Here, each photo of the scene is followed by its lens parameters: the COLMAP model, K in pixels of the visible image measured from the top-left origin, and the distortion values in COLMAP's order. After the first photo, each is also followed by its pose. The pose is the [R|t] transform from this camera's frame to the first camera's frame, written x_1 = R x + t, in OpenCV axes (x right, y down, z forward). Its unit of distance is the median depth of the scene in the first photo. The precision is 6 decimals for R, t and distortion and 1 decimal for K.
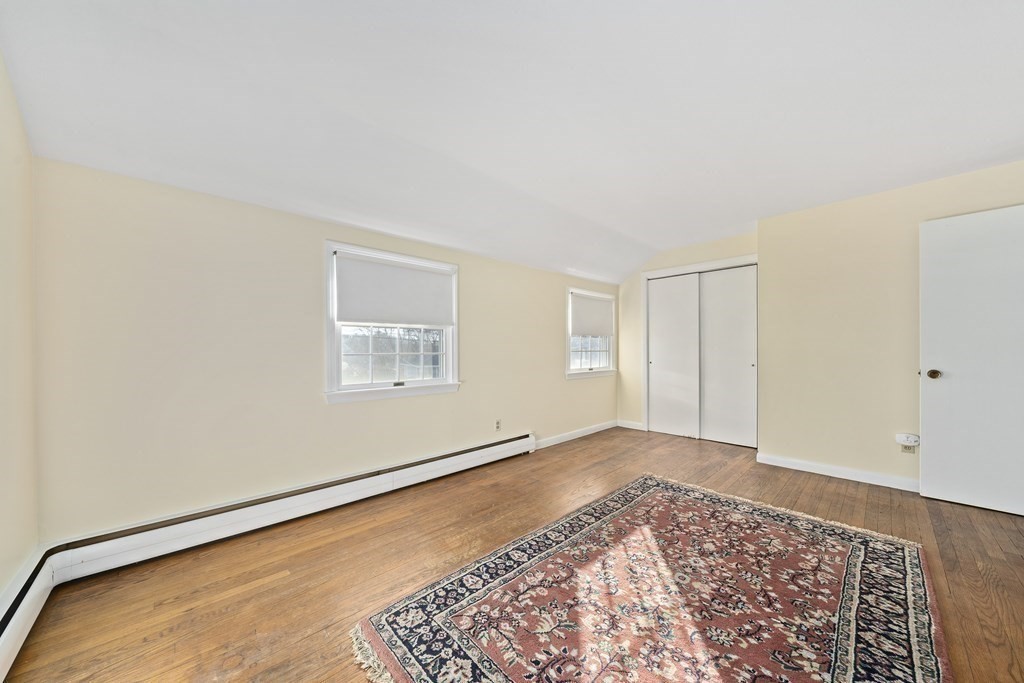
lens RADIAL K [[355.5, 0, 504.9], [0, 355.5, 339.9], [0, 0, 1]] dist [-0.002360, 0.000301]
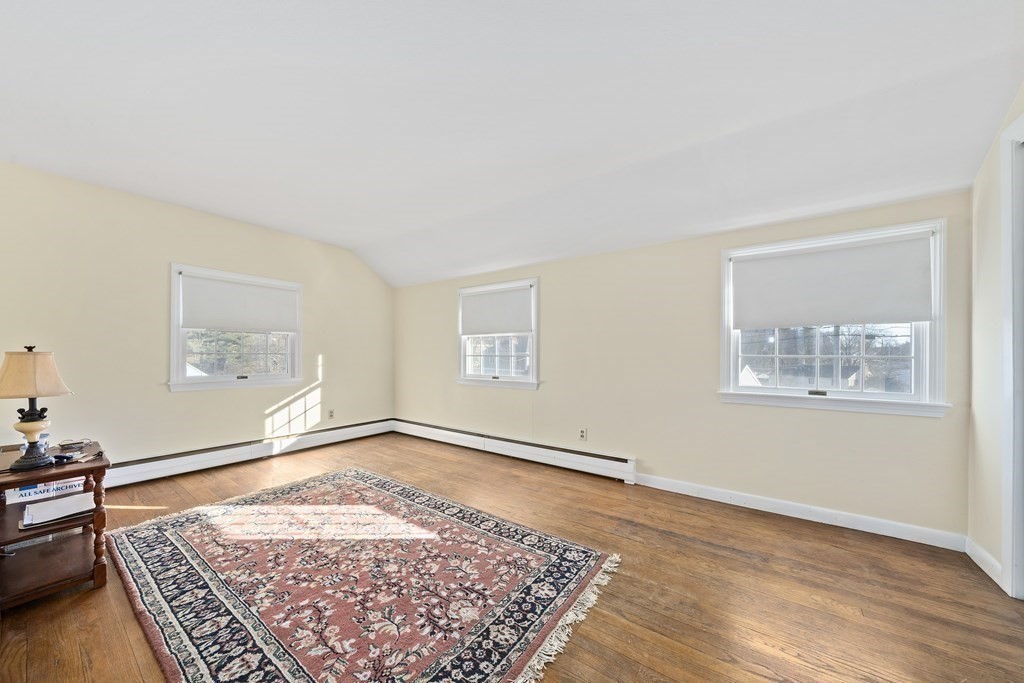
lens RADIAL K [[355.5, 0, 504.9], [0, 355.5, 339.9], [0, 0, 1]] dist [-0.002360, 0.000301]
pose [[0.185109, -0.036158, -0.982053, 1.441696], [0.023512, 0.999200, -0.032357, 0.031143], [0.982437, -0.017100, 0.185811, 1.050075]]
